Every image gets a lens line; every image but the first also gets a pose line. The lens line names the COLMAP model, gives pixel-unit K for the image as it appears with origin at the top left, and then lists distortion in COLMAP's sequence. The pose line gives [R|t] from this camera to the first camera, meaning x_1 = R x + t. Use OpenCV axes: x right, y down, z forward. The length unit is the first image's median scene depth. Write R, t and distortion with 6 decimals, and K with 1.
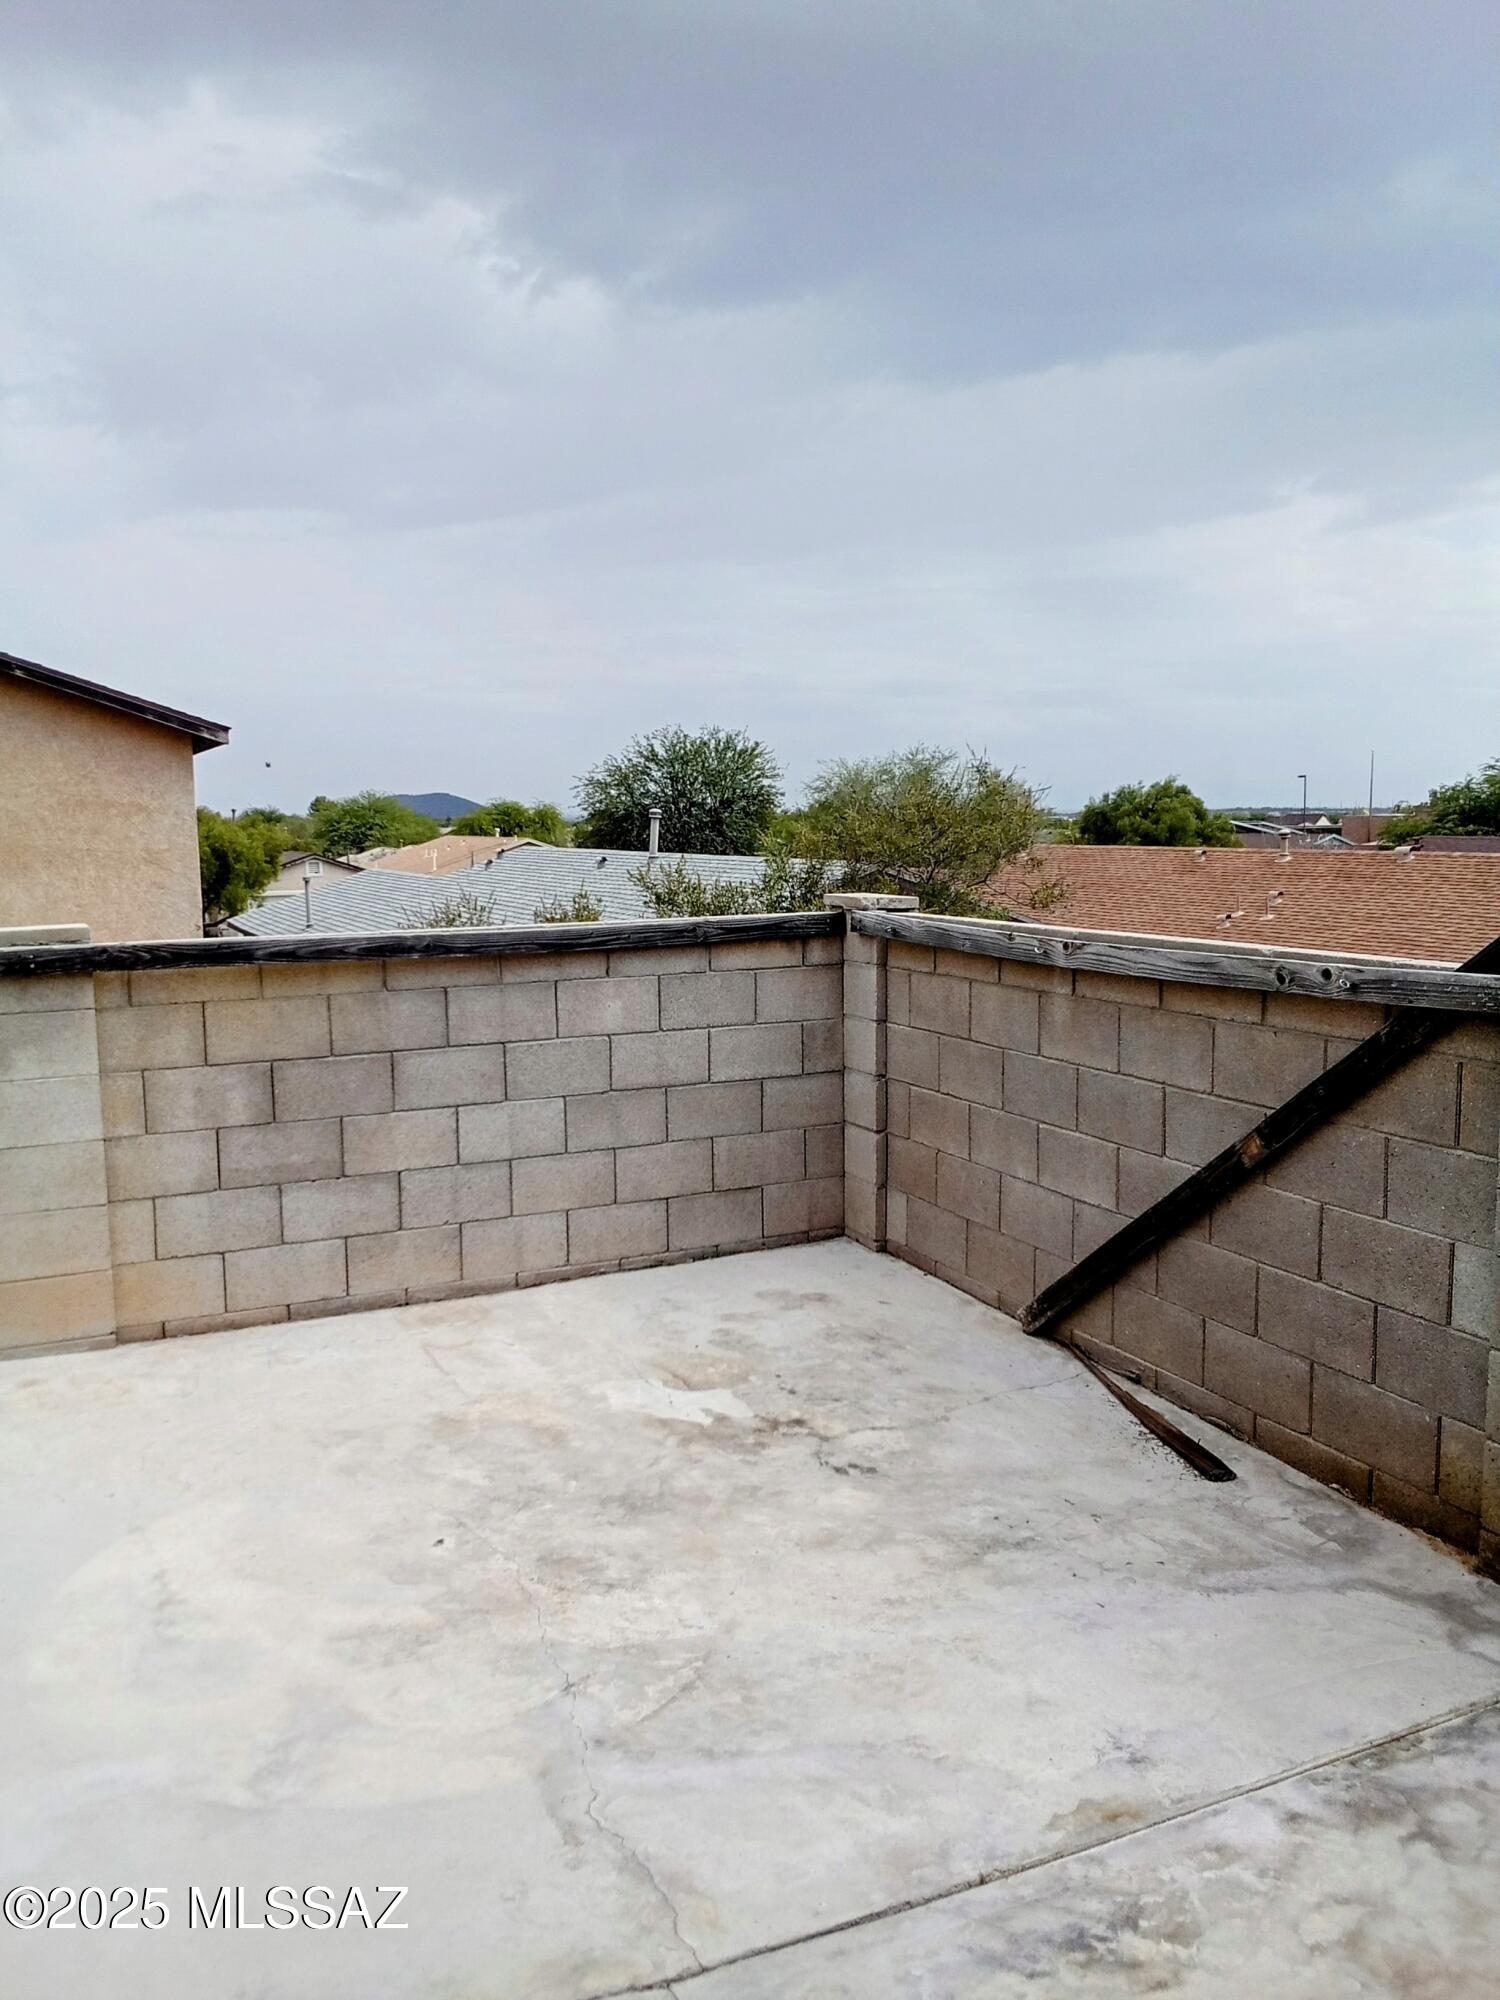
lens RADIAL K [[1567.3, 0, 750.0], [0, 1567.3, 1006.8], [0, 0, 1]] dist [0.025578, -0.035524]
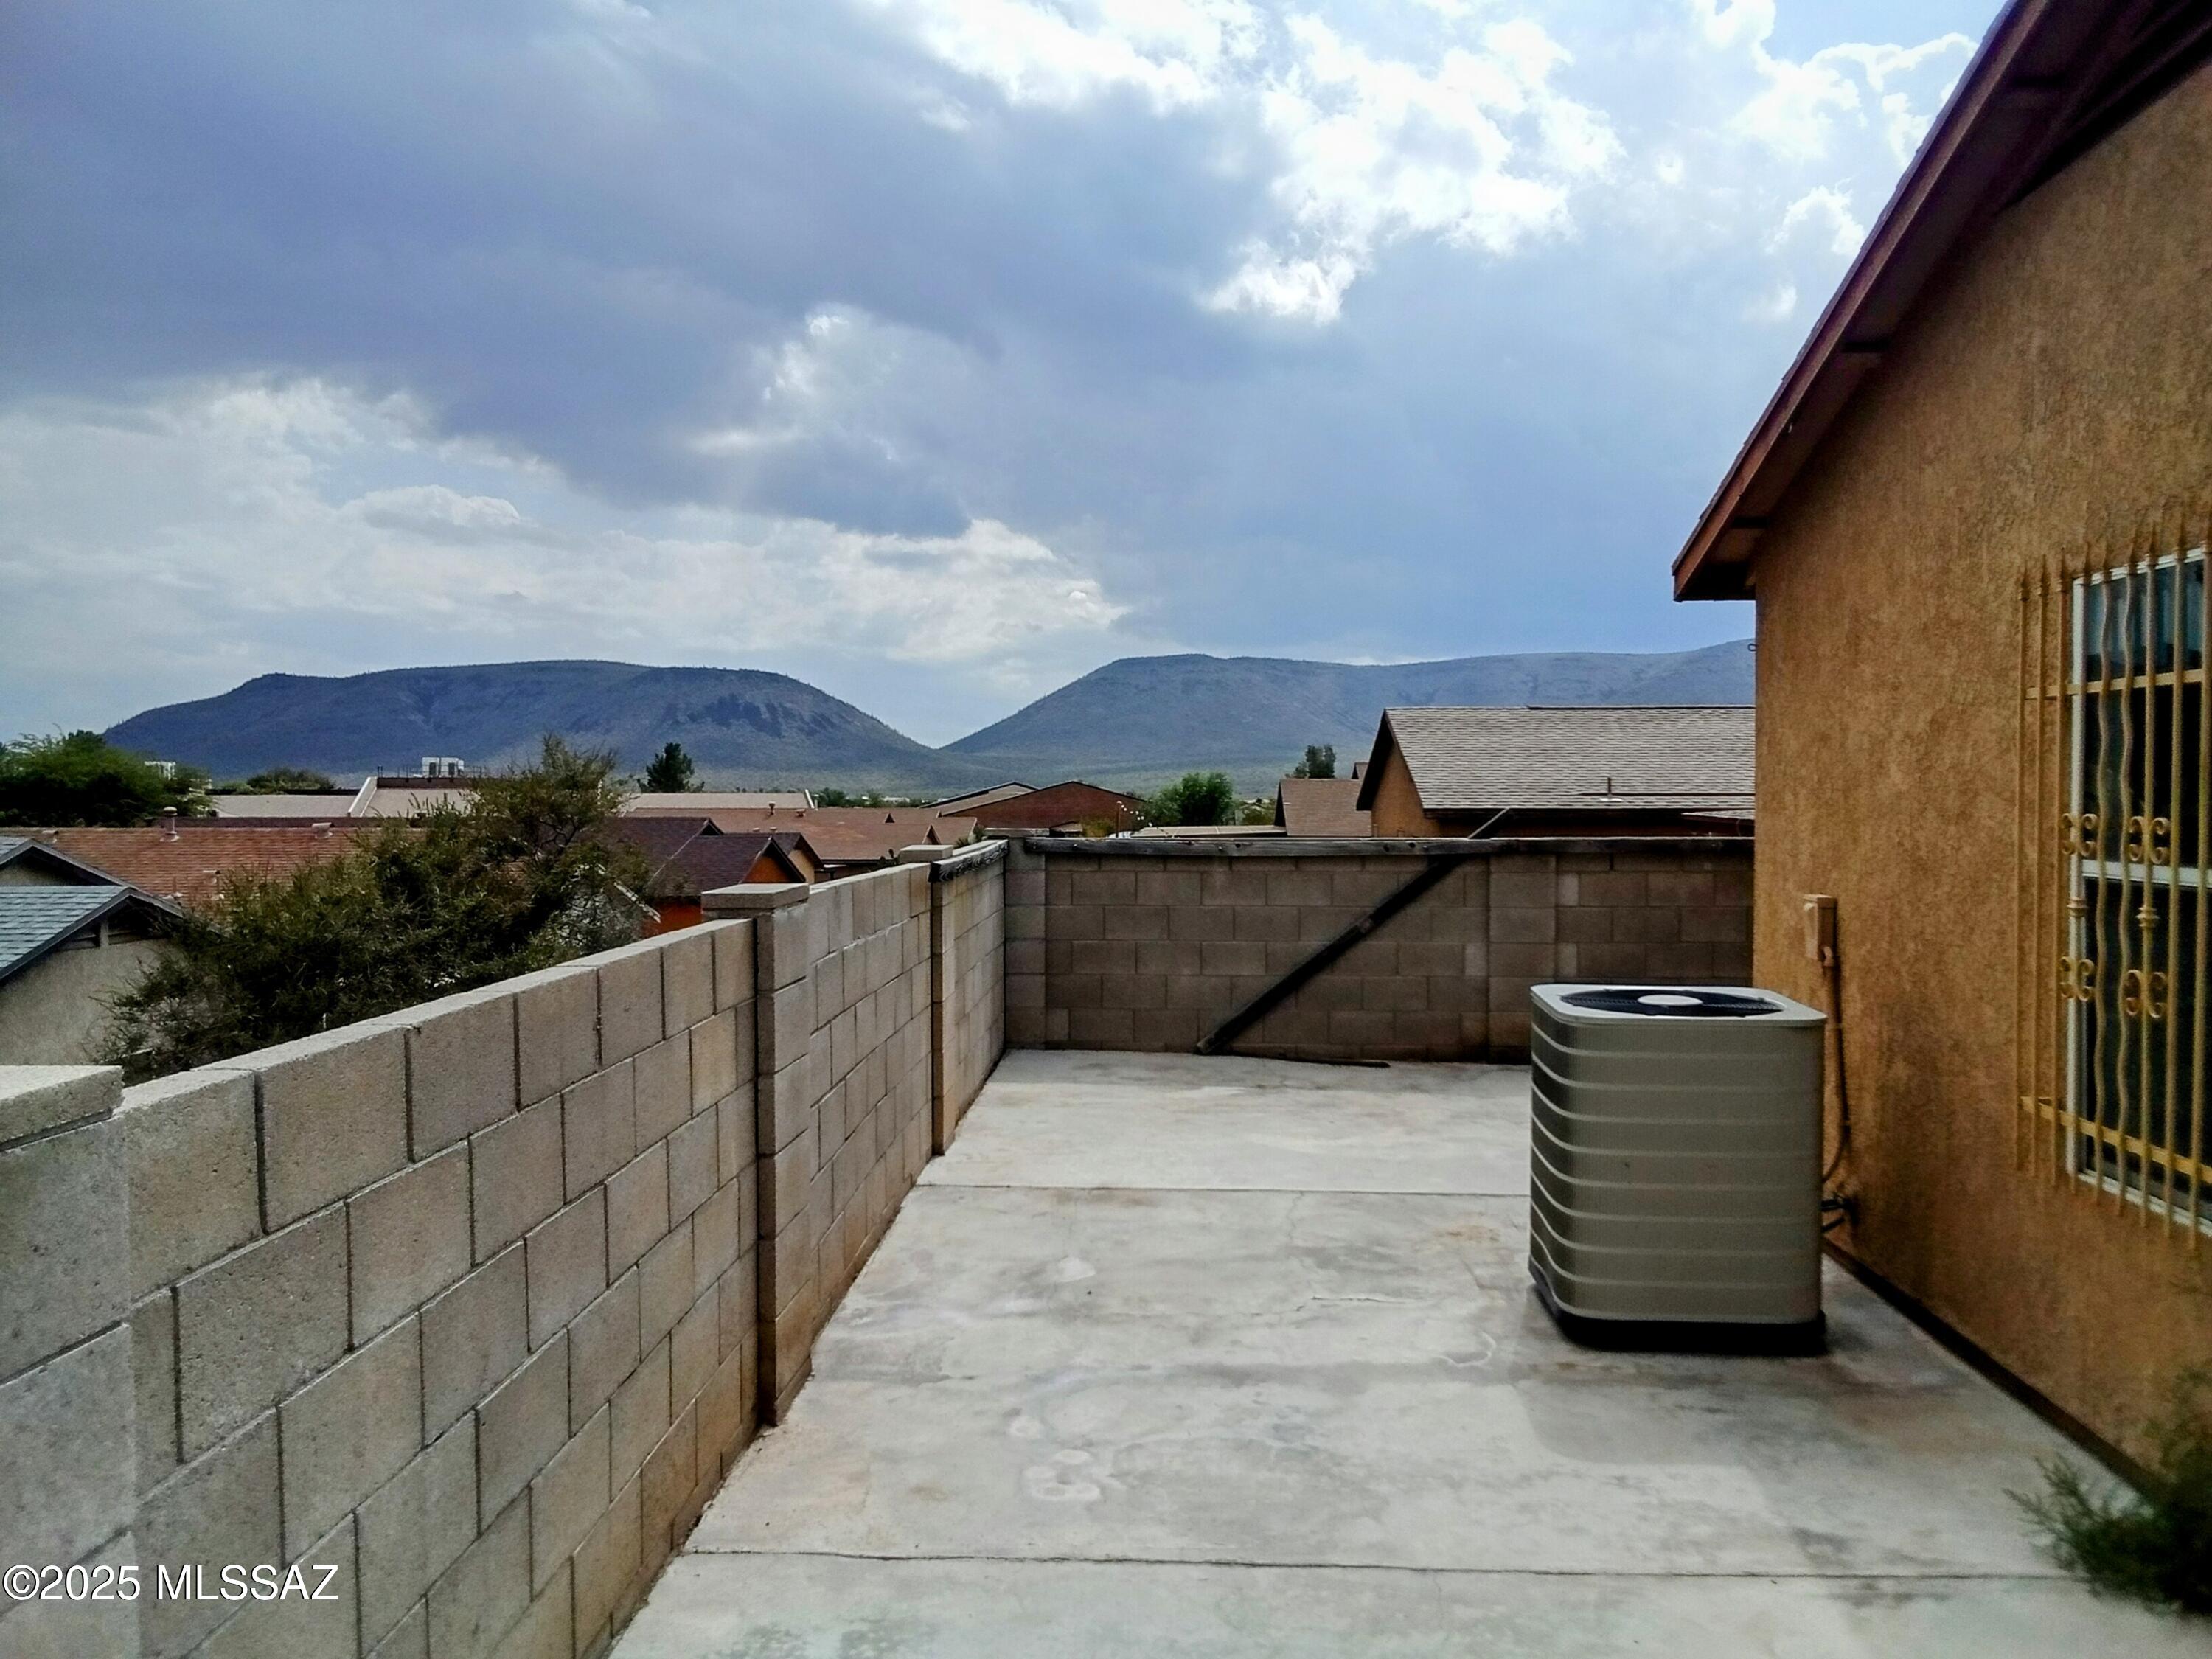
lens RADIAL K [[1733.4, 0, 1107.8], [0, 1733.4, 829.3], [0, 0, 1]] dist [0.025578, -0.035524]
pose [[0.436699, -0.004822, 0.899595, -1.834357], [0.101281, 0.993891, -0.043839, 0.020313], [-0.893888, 0.110256, 0.434519, 0.189398]]
